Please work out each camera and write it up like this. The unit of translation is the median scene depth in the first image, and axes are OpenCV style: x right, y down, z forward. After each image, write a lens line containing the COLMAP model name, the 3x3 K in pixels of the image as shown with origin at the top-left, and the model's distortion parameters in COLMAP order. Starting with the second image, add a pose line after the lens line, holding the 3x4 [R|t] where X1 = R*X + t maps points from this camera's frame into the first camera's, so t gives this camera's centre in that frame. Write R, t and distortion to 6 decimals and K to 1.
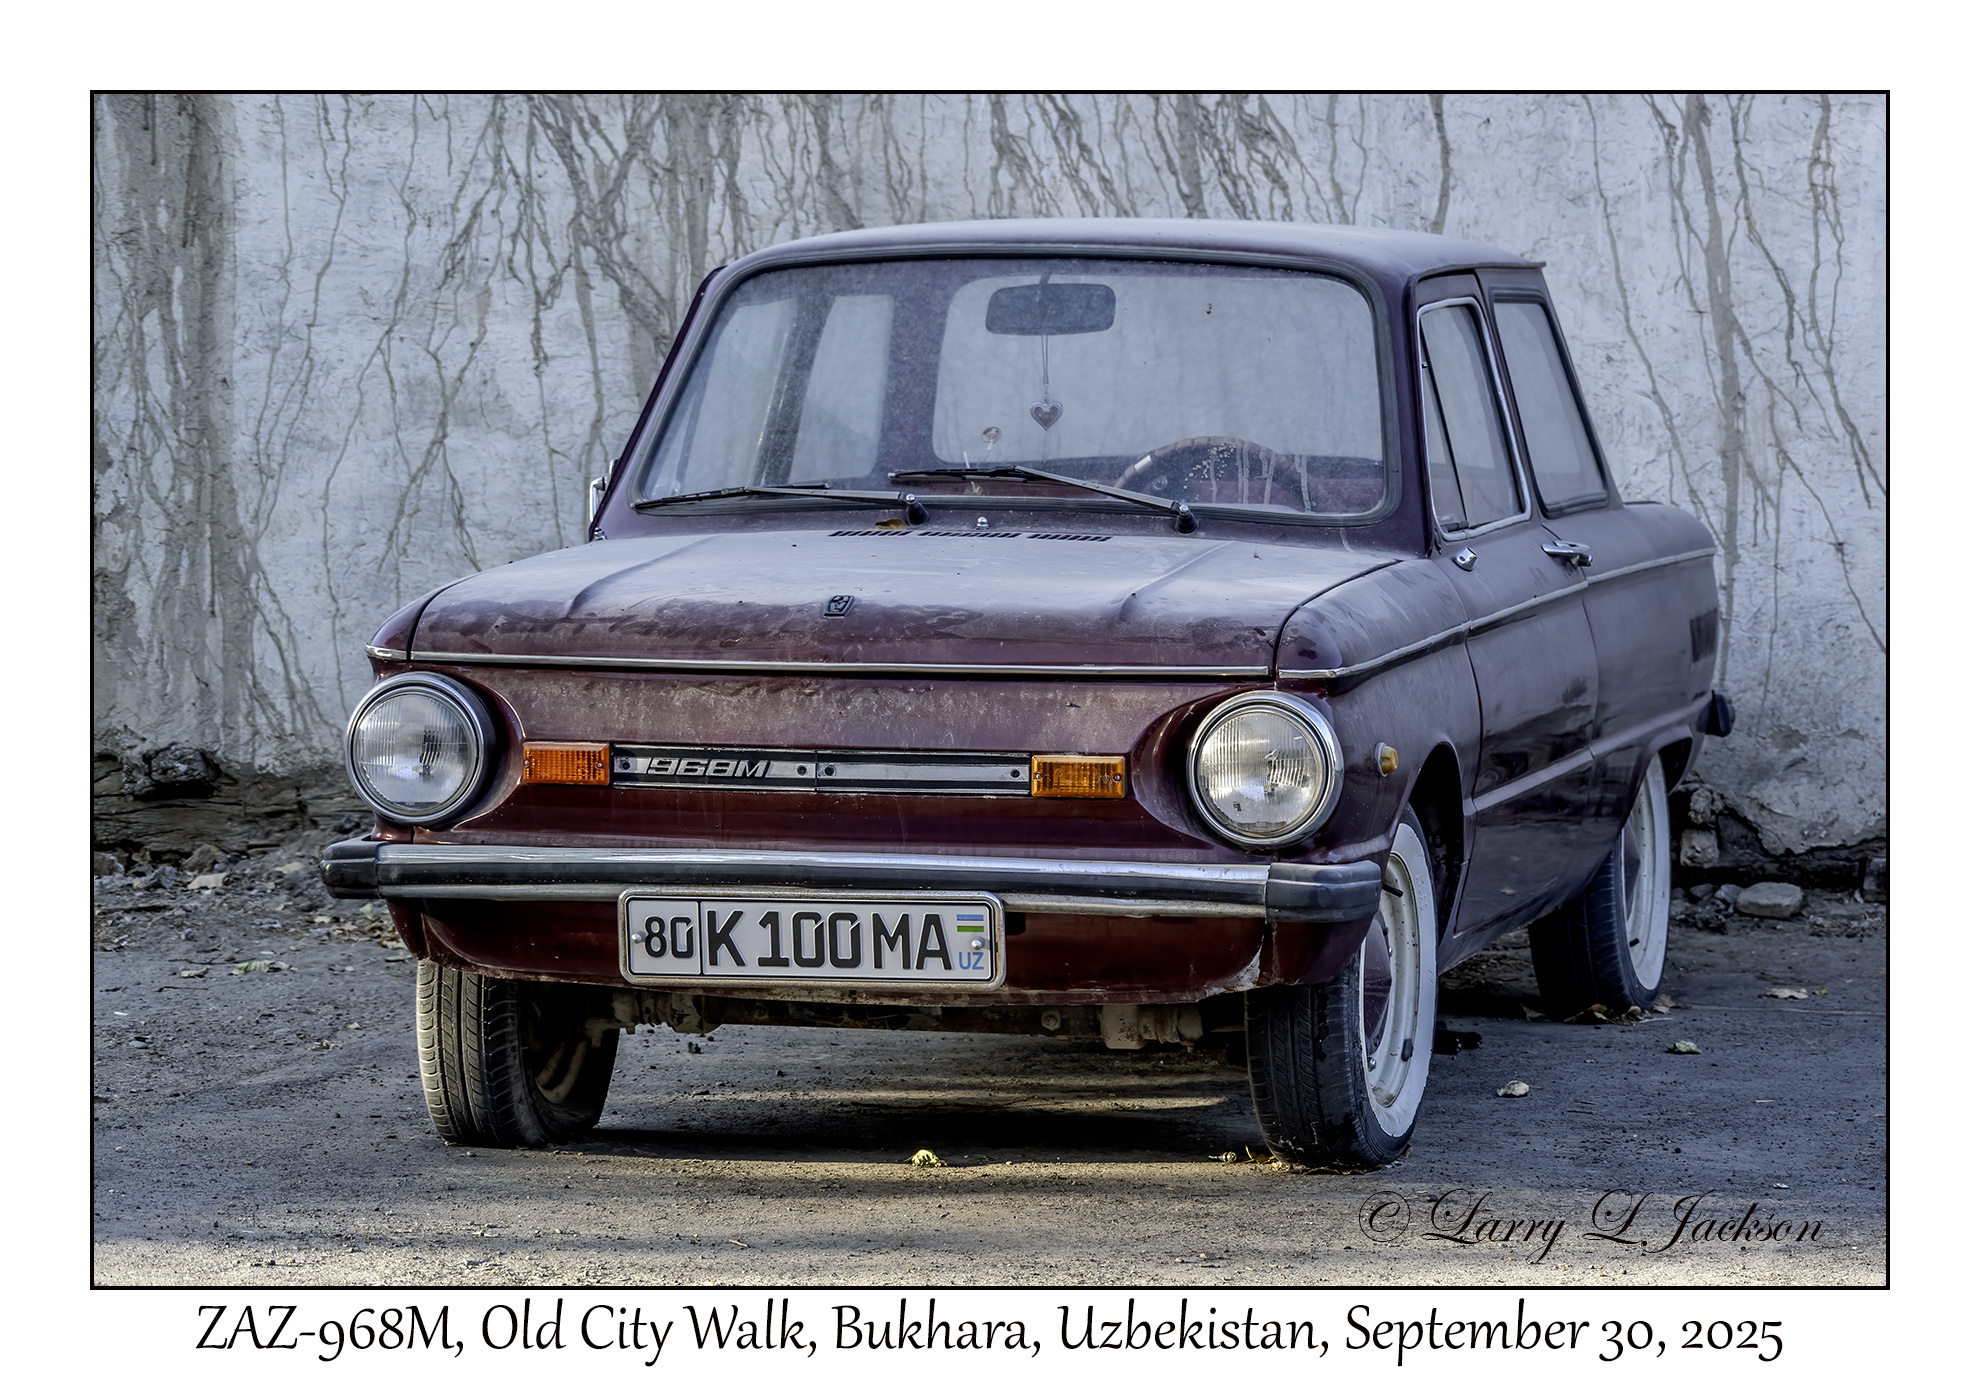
lens RADIAL K [[7980.8, 0, 990.4], [0, 7980.8, 690.0], [0, 0, 1]] dist [-0.135667, 0.000000]
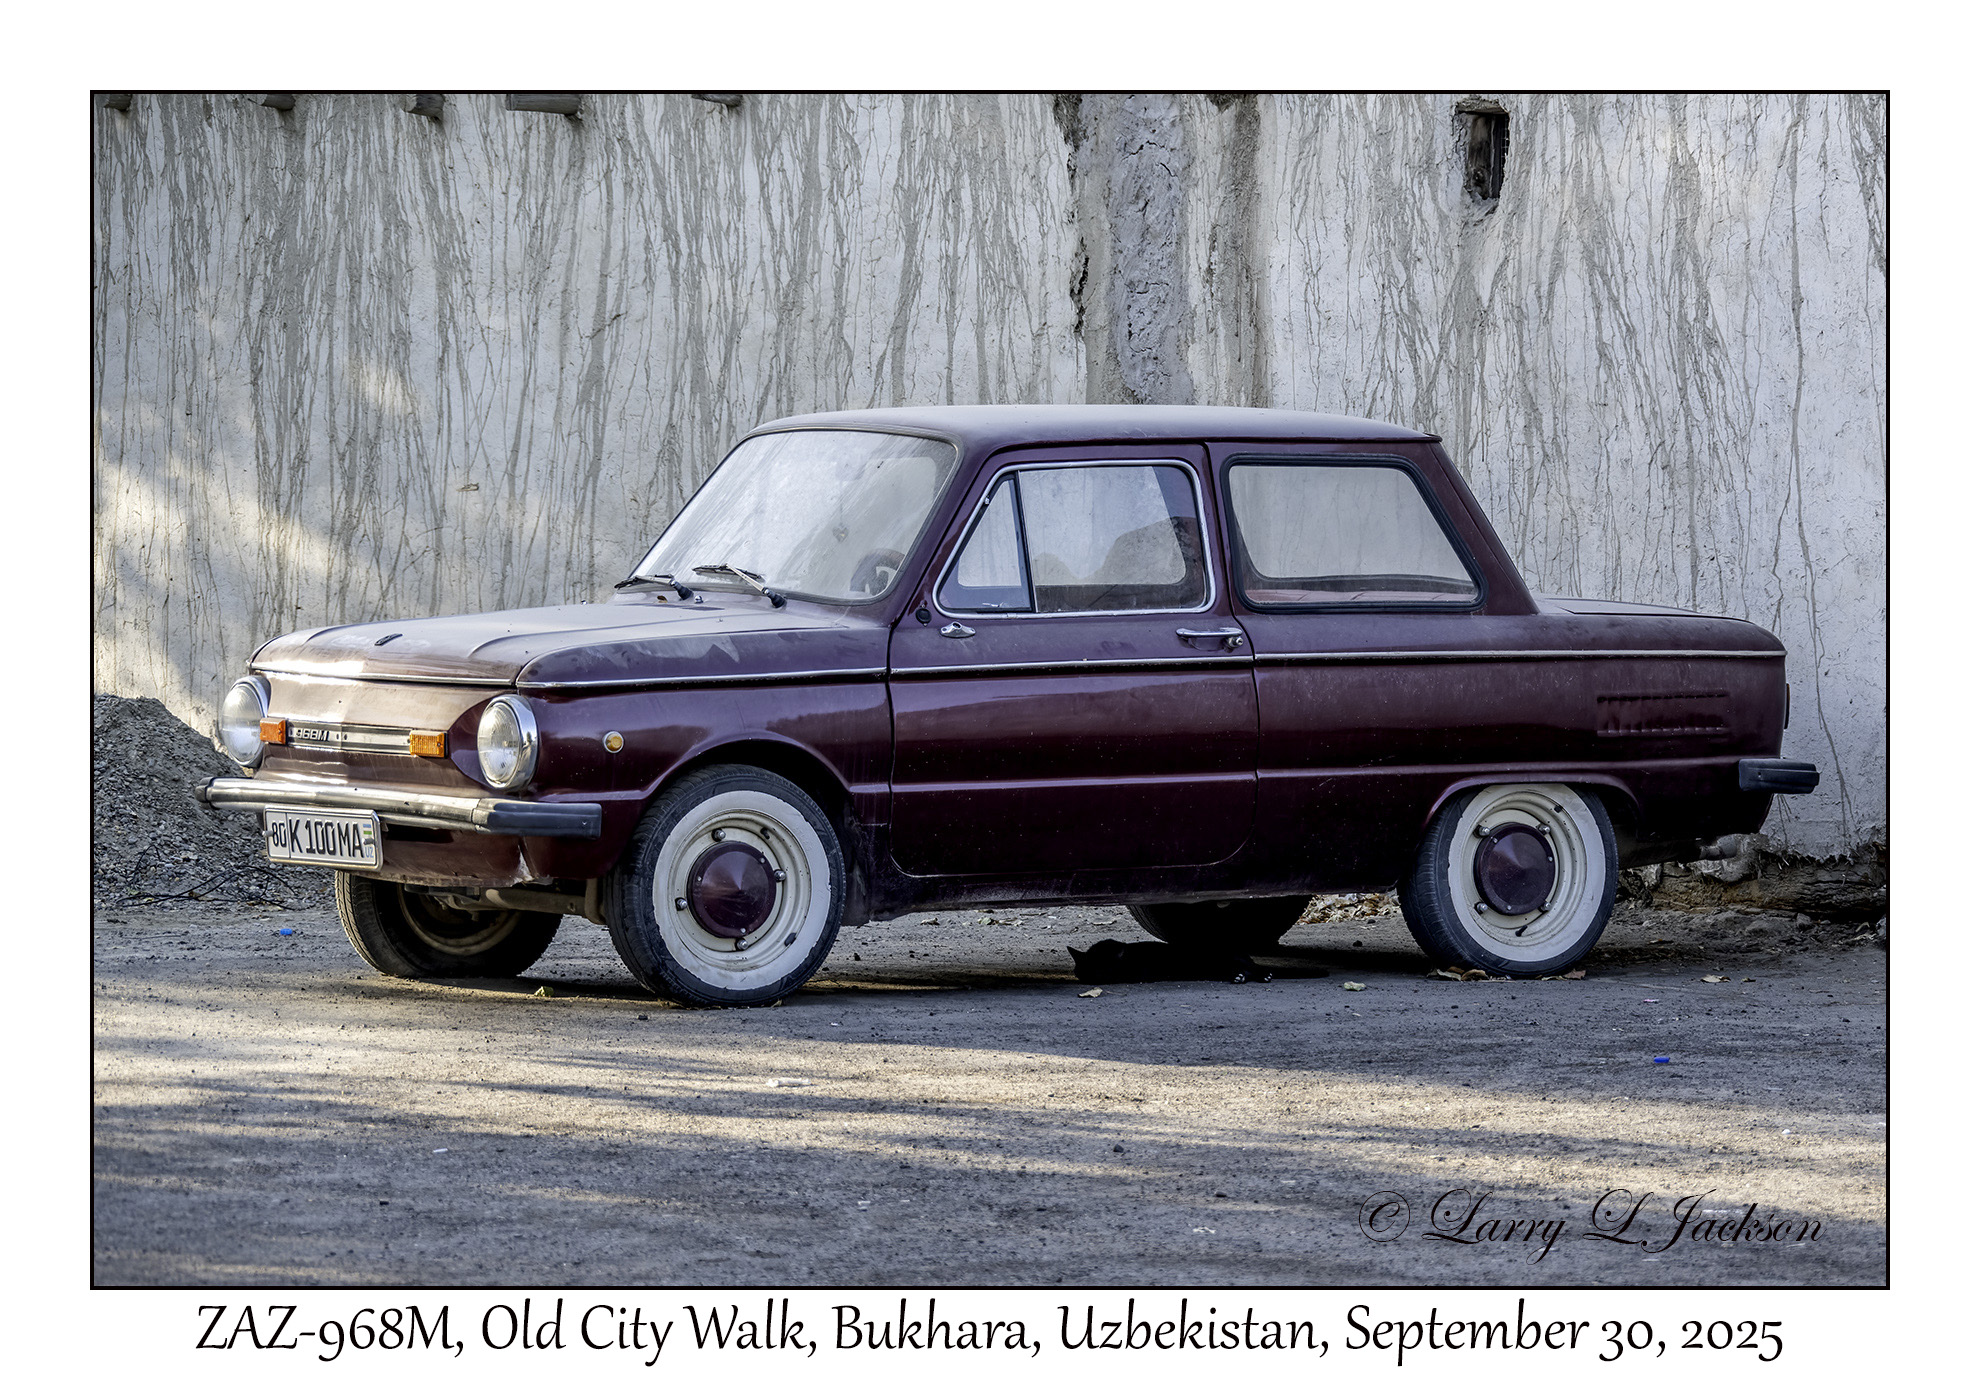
lens RADIAL K [[10157.0, 0, 990.3], [0, 10157.0, 689.8], [0, 0, 1]] dist [0.451013, 0.000000]
pose [[0.727495, 0.025934, -0.685623, 1.111441], [-0.045673, 0.998899, -0.010679, 0.012221], [0.684591, 0.039084, 0.727879, -0.323150]]
